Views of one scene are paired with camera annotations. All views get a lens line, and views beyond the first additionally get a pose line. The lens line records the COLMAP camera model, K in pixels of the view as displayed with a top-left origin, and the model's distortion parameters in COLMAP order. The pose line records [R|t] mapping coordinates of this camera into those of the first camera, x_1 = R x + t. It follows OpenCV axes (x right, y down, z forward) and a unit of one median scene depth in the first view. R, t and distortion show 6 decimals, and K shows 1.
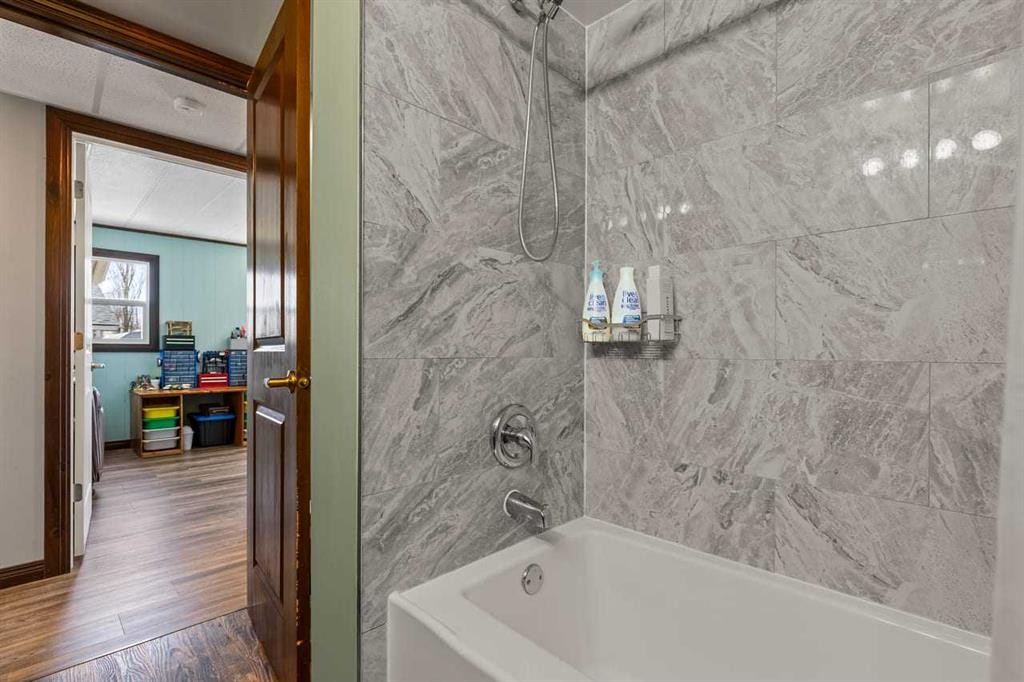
lens RADIAL K [[480.5, 0, 512.6], [0, 480.5, 346.1], [0, 0, 1]] dist [0.001843, 0.000160]
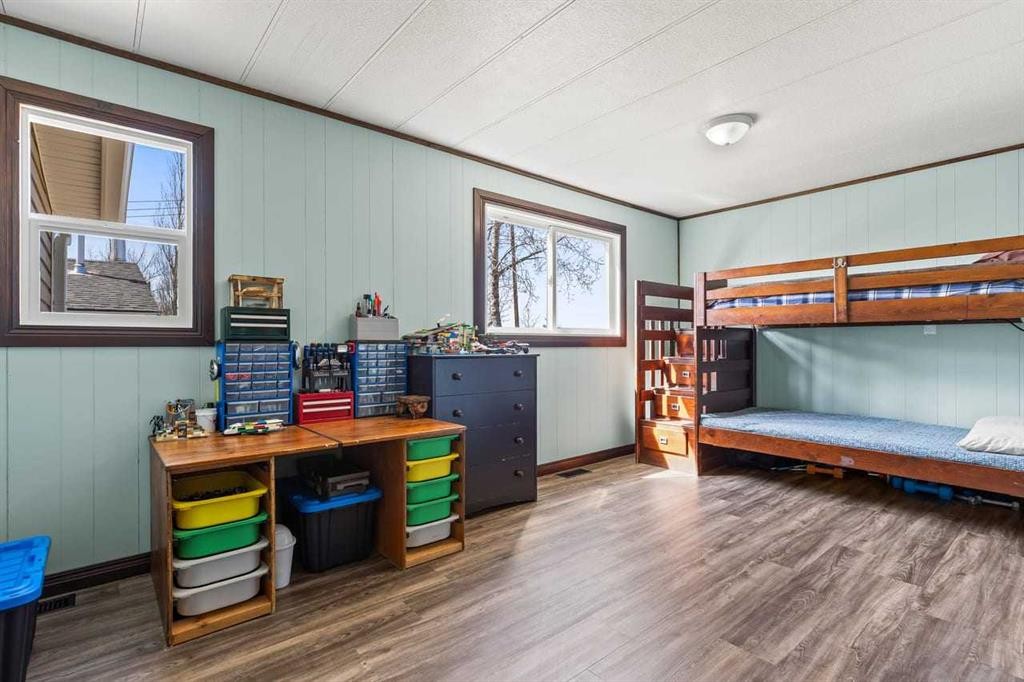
lens RADIAL K [[480.5, 0, 511.2], [0, 480.5, 337.8], [0, 0, 1]] dist [0.001843, 0.000160]
pose [[0.997372, 0.000344, -0.072450, -0.432817], [-0.000030, 0.999991, 0.004336, 0.002924], [0.072451, -0.004322, 0.997363, 0.582104]]
